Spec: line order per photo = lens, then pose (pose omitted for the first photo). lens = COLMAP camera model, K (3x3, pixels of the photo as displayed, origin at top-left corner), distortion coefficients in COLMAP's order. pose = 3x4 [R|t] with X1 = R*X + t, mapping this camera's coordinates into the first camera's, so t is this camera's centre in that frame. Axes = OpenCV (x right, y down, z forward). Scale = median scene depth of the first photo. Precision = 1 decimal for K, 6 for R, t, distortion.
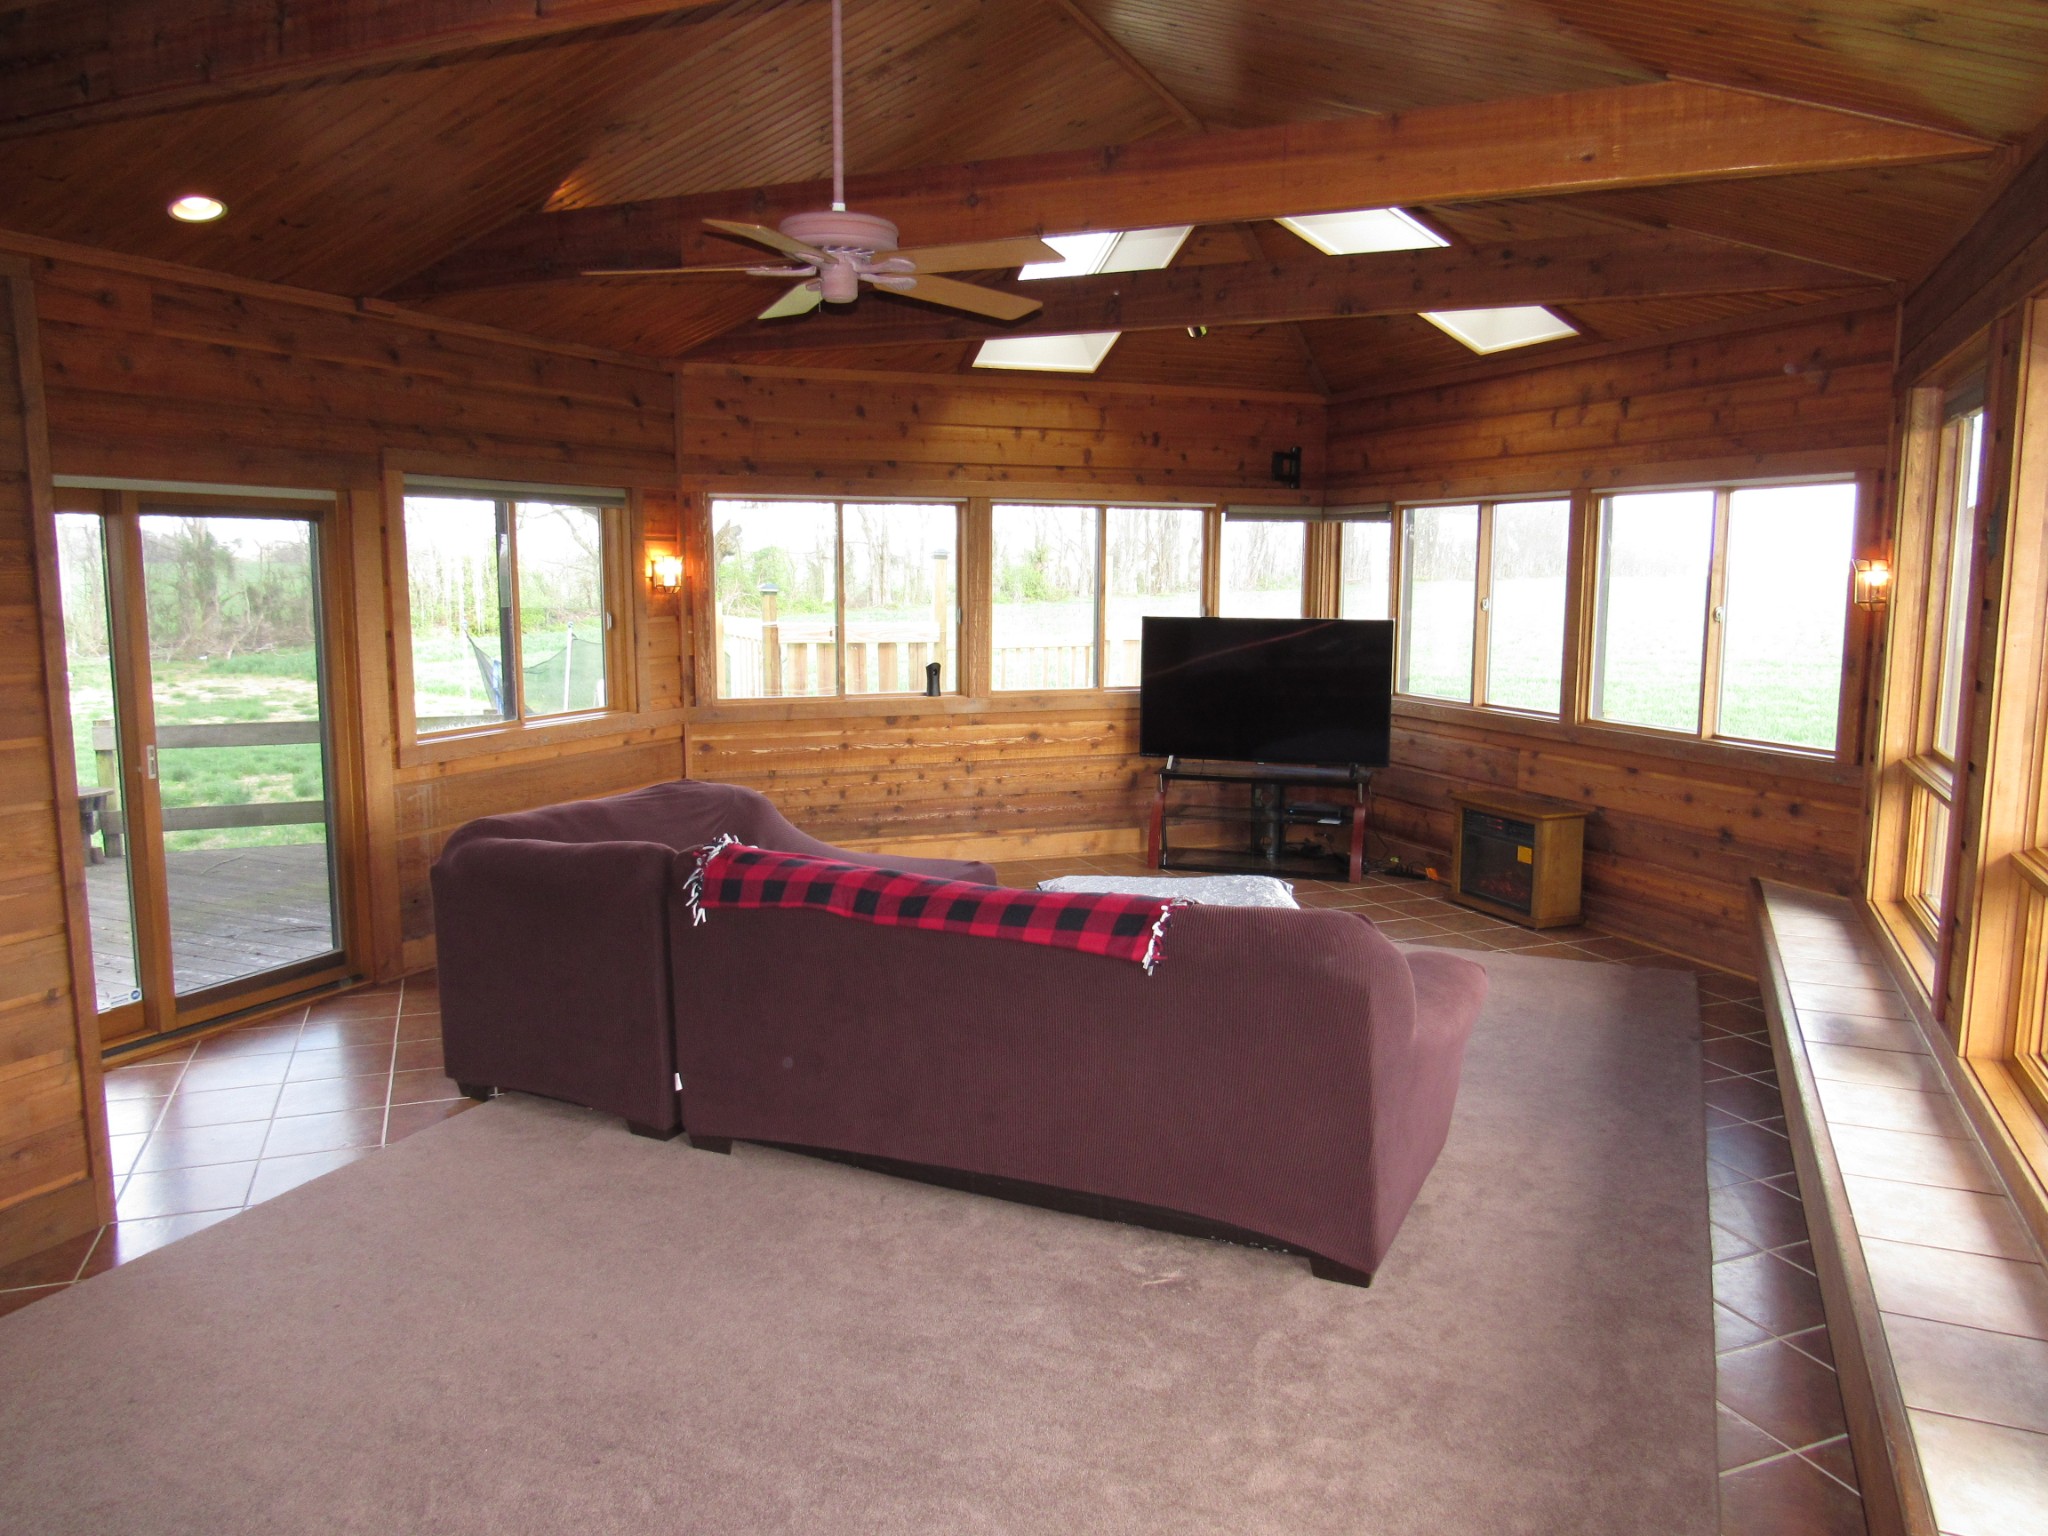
lens RADIAL K [[1486.6, 0, 1039.5], [0, 1486.6, 772.3], [0, 0, 1]] dist [-0.021769, 0.001258]
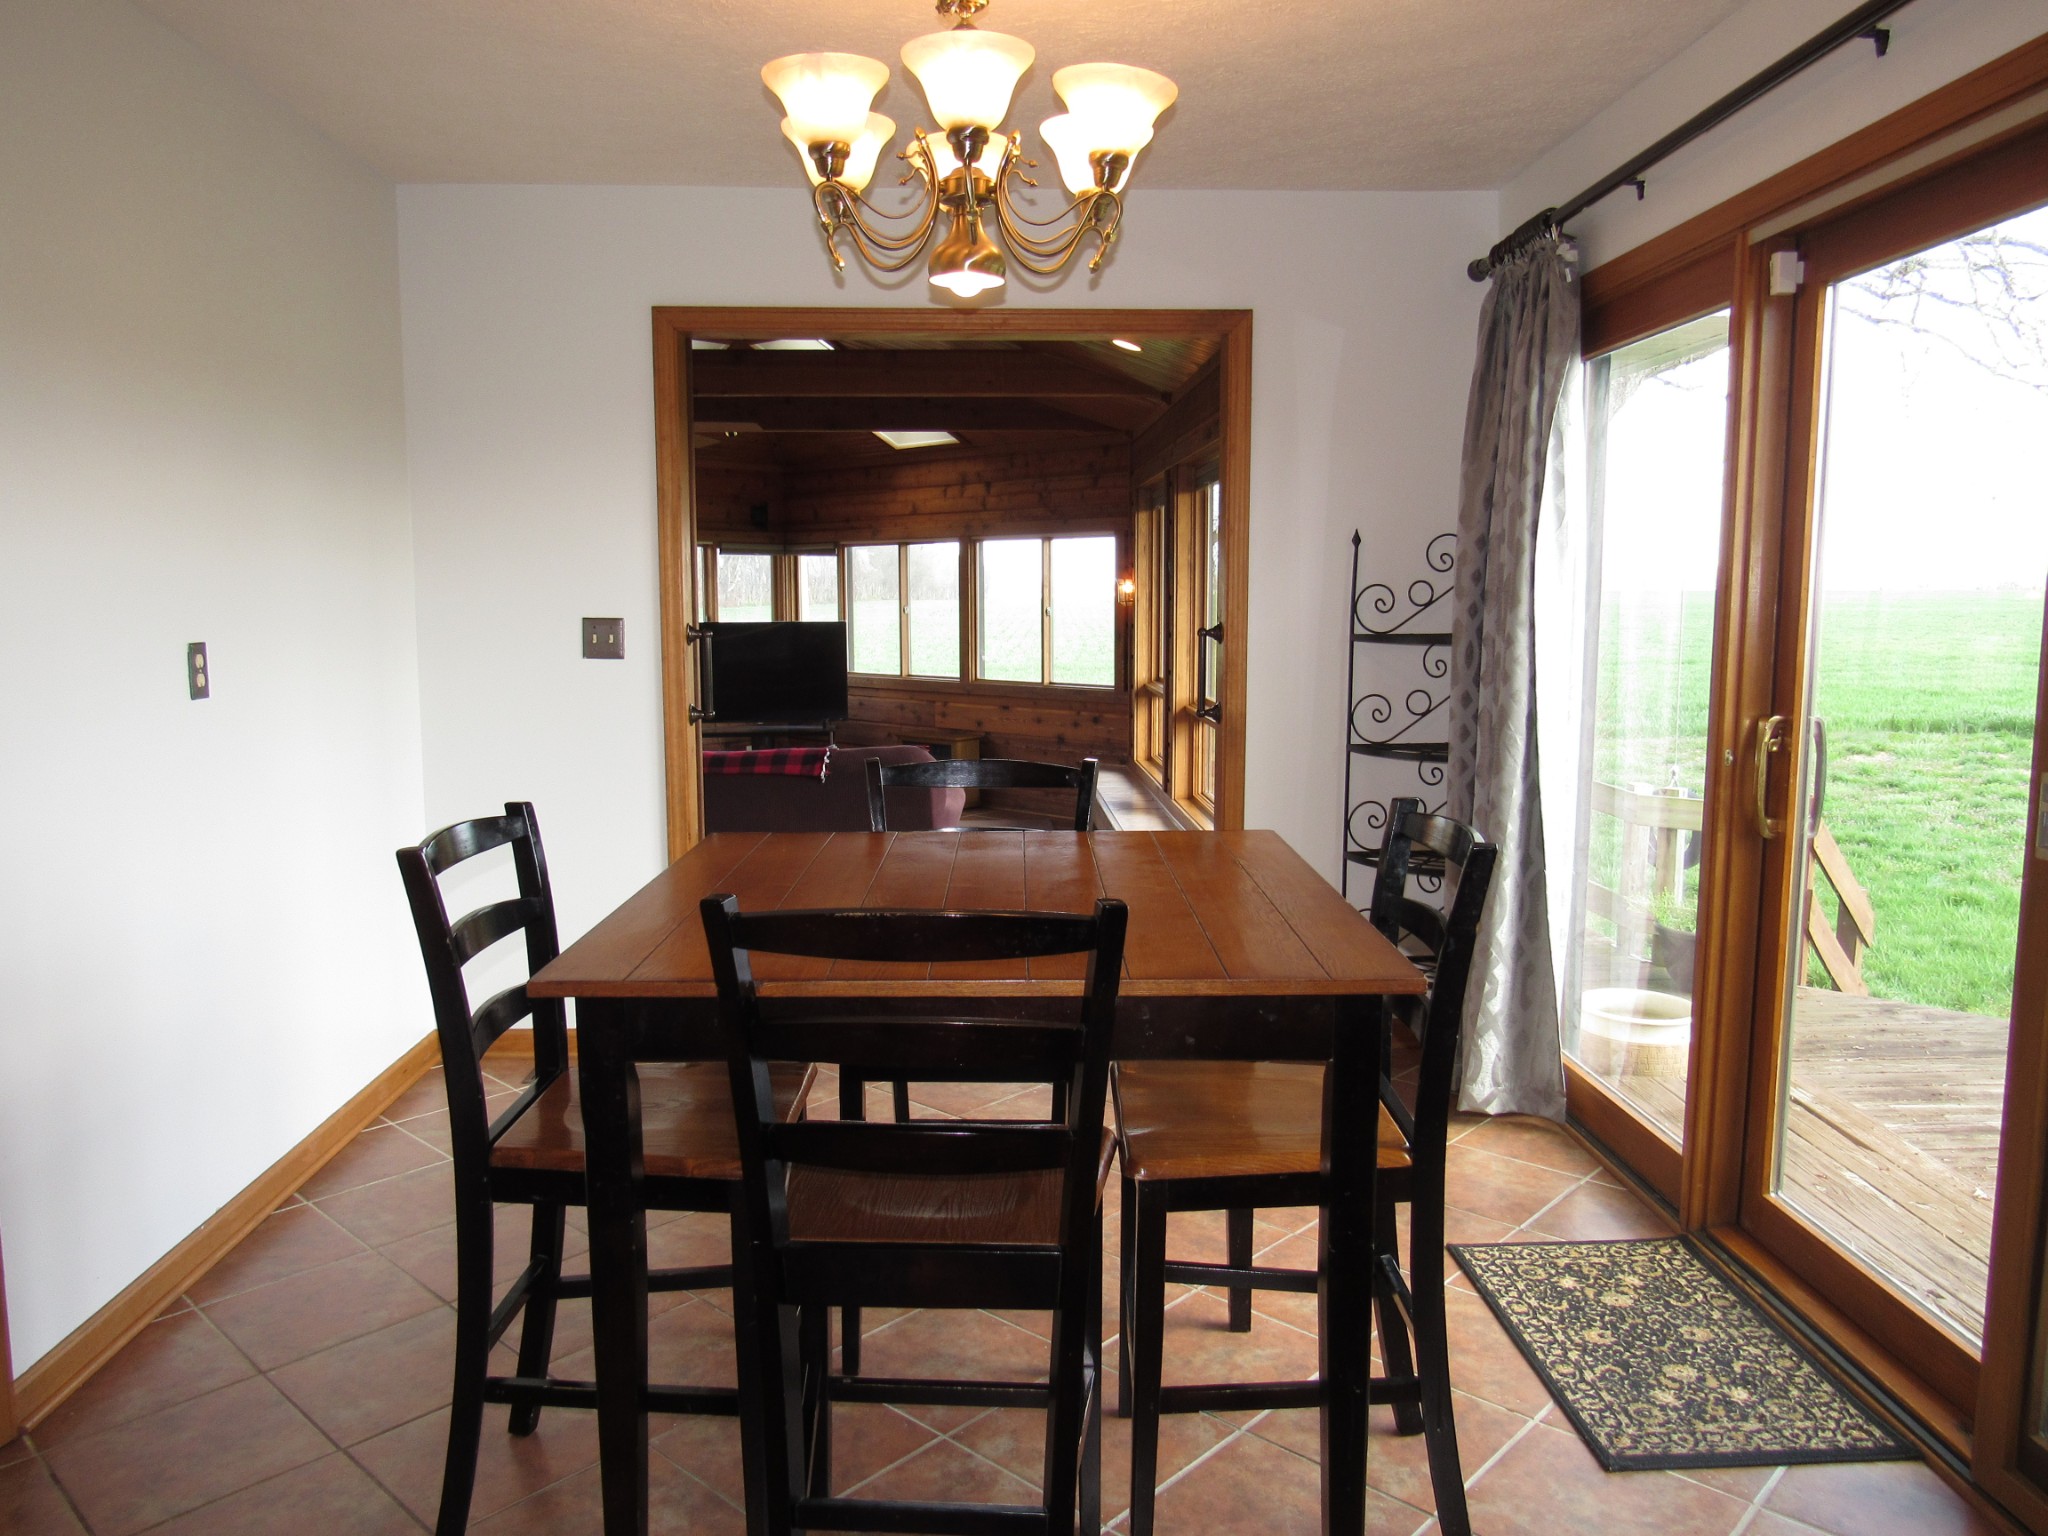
lens RADIAL K [[1486.6, 0, 1018.0], [0, 1486.6, 766.8], [0, 0, 1]] dist [-0.021769, 0.001258]
pose [[0.910124, -0.056147, 0.410514, -0.260851], [0.063687, 0.997959, -0.004703, 0.070731], [-0.409412, 0.030425, 0.911842, -0.494366]]
